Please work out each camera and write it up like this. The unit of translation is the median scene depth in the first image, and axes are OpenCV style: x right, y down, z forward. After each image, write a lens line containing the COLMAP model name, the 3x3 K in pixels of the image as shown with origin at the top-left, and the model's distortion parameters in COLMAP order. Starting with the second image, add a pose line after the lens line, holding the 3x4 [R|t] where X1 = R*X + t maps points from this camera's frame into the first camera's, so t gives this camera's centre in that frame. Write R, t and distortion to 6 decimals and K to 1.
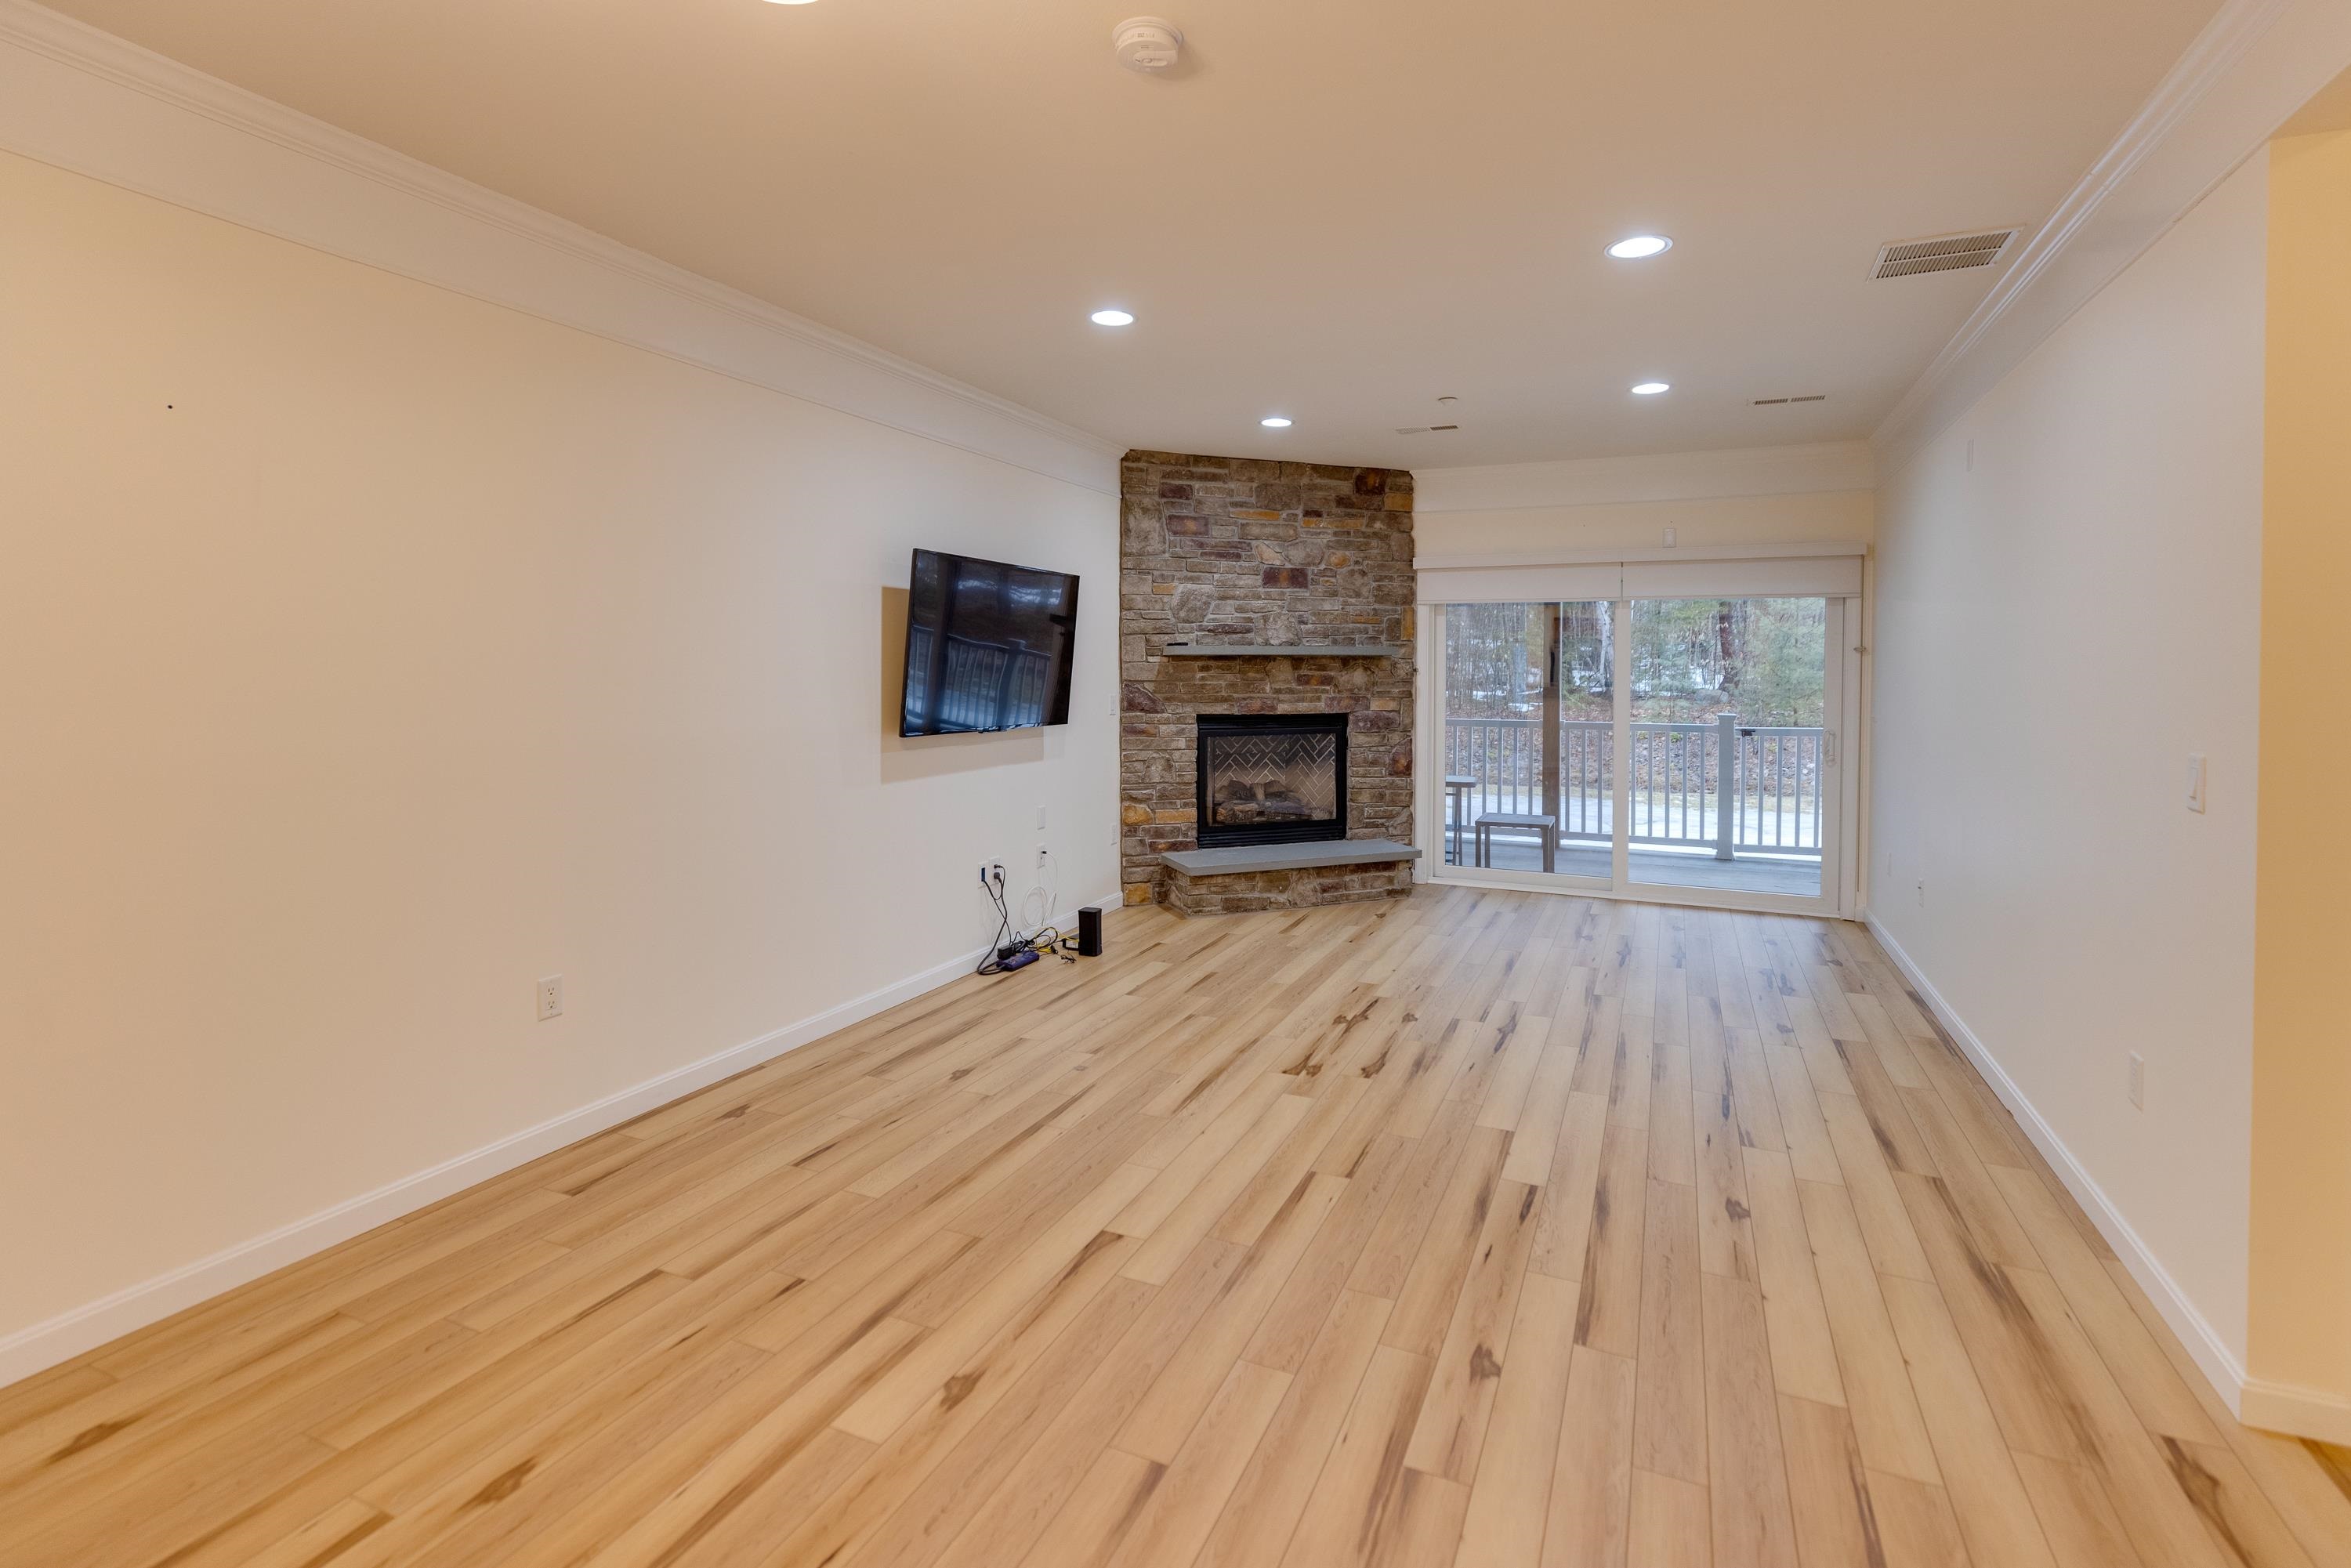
lens RADIAL K [[1102.8, 0, 1188.1], [0, 1102.8, 699.0], [0, 0, 1]] dist [0.001746, 0.000154]
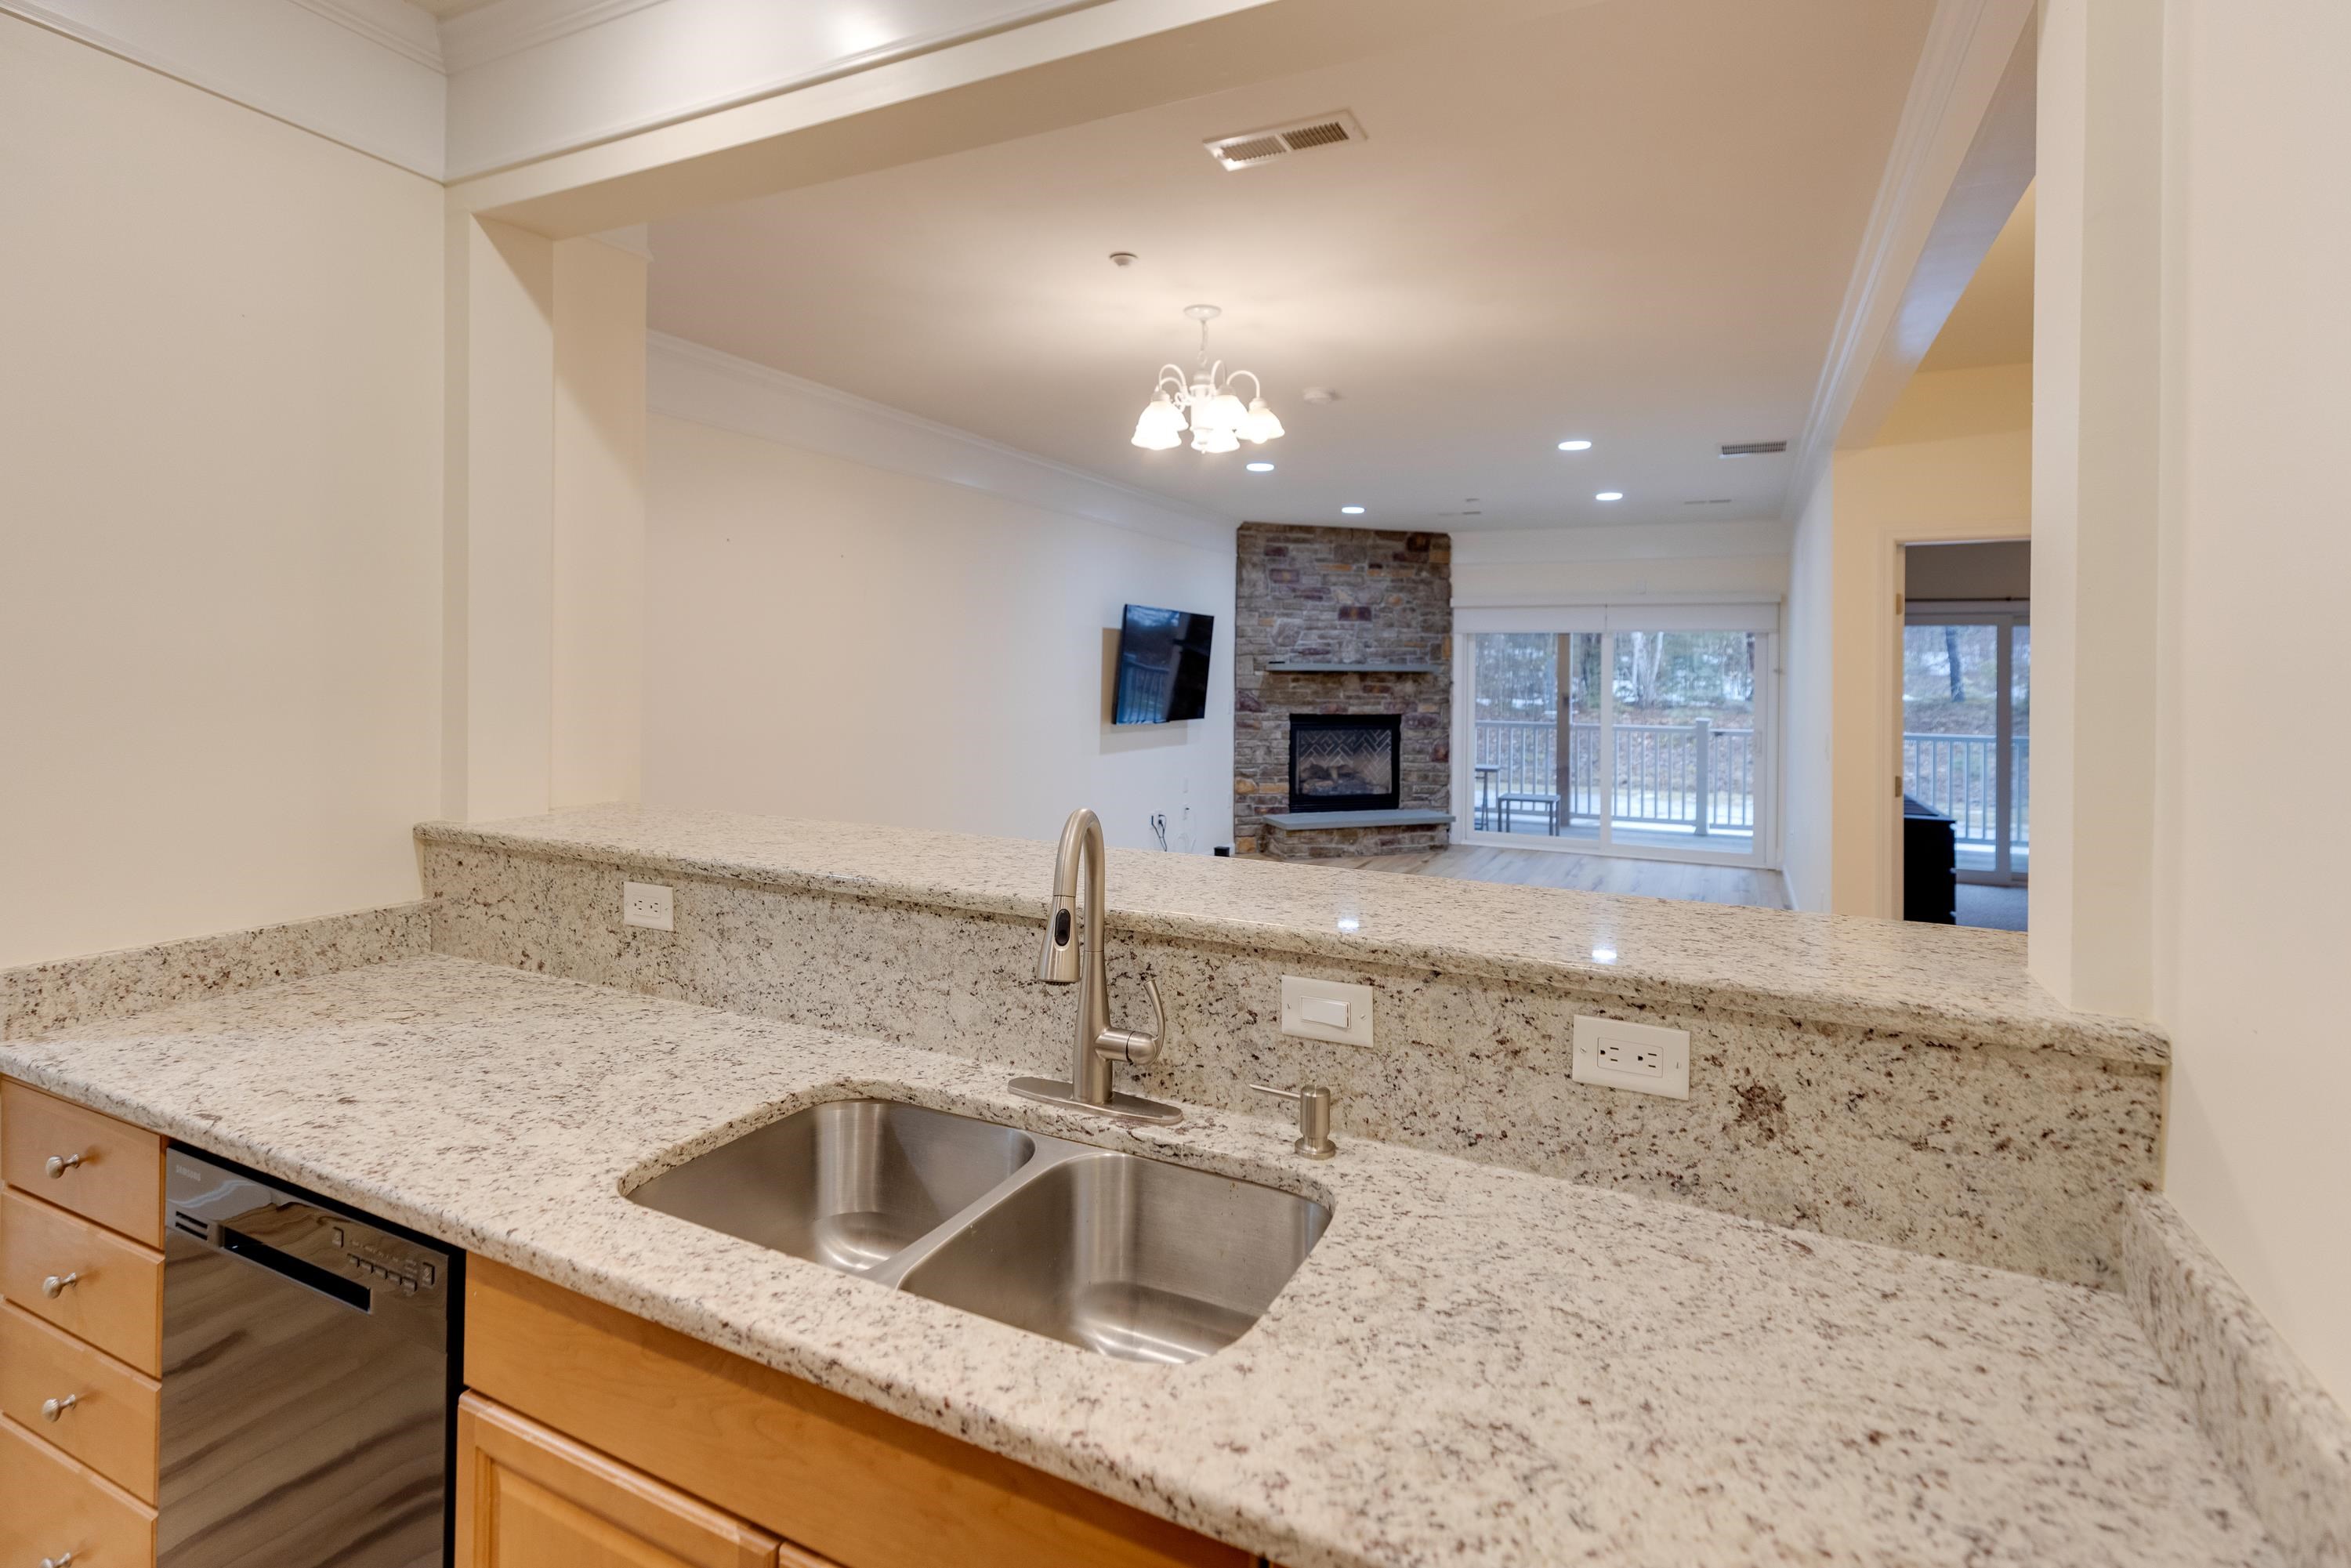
lens RADIAL K [[1123.4, 0, 1184.1], [0, 1123.4, 677.4], [0, 0, 1]] dist [-0.000383, 0.000021]
pose [[0.999208, 0.008893, -0.038788, -0.069088], [-0.009835, 0.999660, -0.024167, 0.003735], [0.038560, 0.024529, 0.998955, -0.393780]]
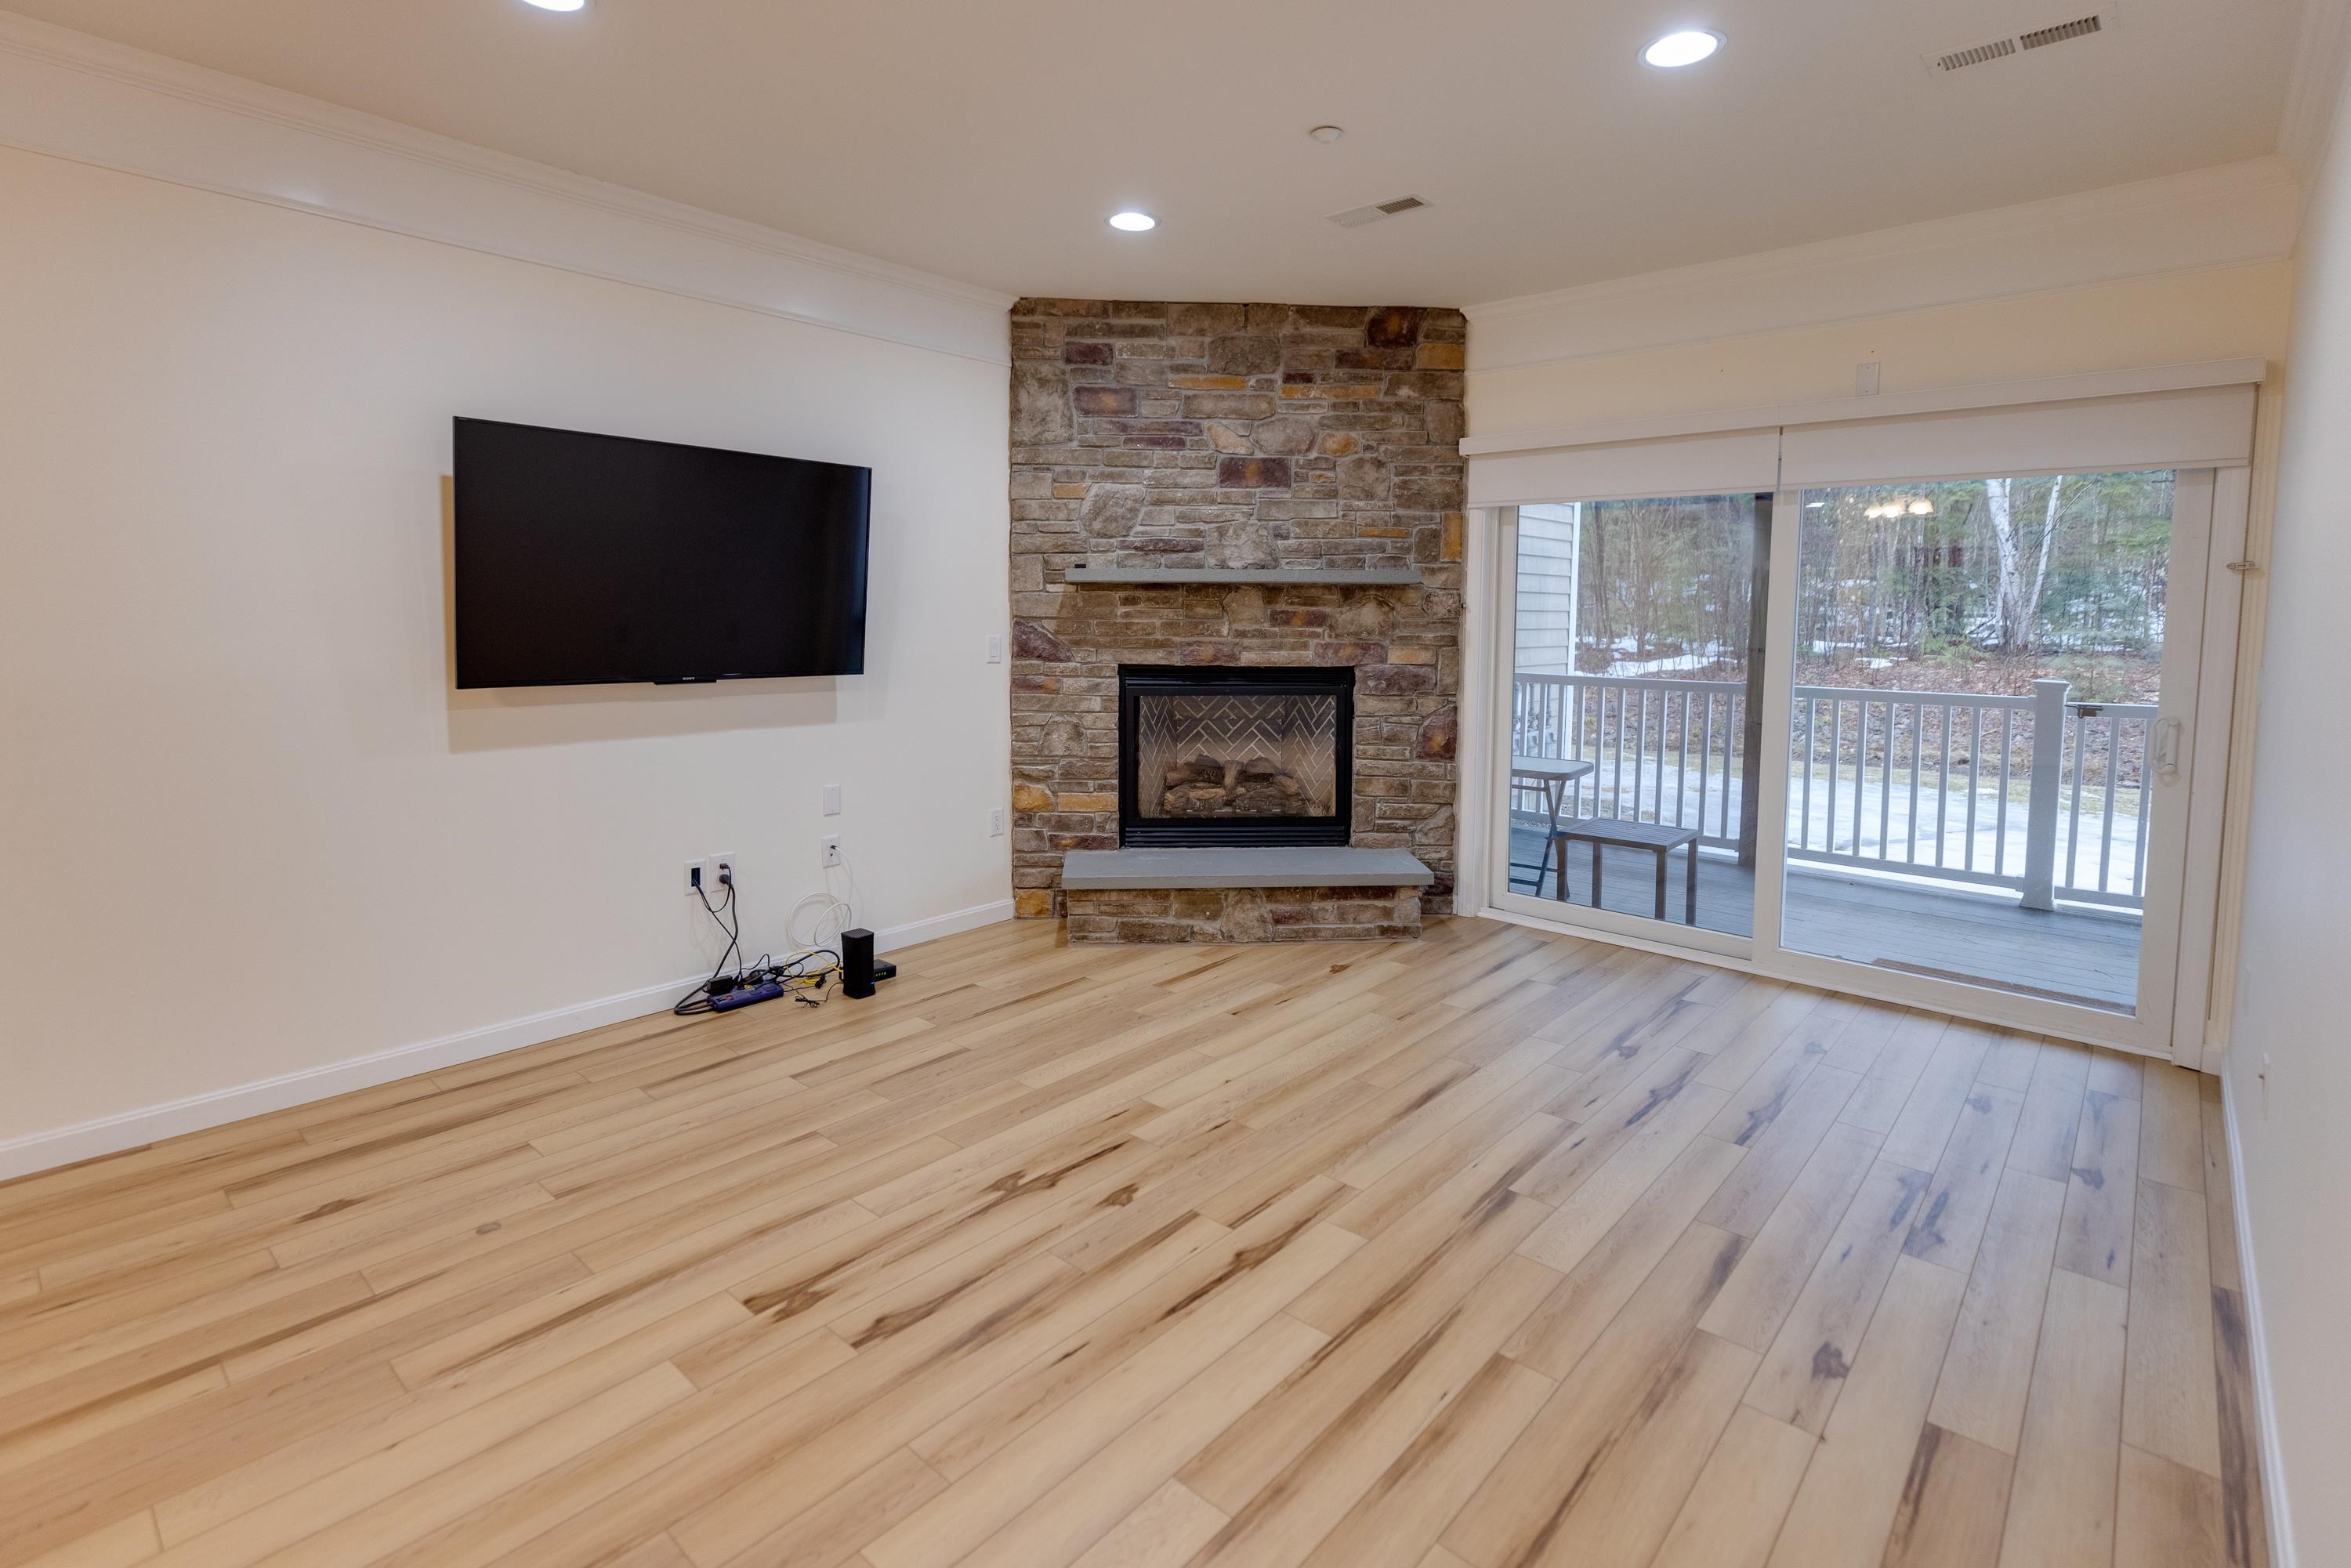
lens RADIAL K [[1118.7, 0, 1179.6], [0, 1118.7, 695.9], [0, 0, 1]] dist [0.004035, 0.000284]
pose [[0.952312, 0.029205, -0.303727, 0.270917], [-0.014907, 0.998673, 0.049288, -0.002297], [0.304763, -0.042410, 0.951484, 0.310445]]
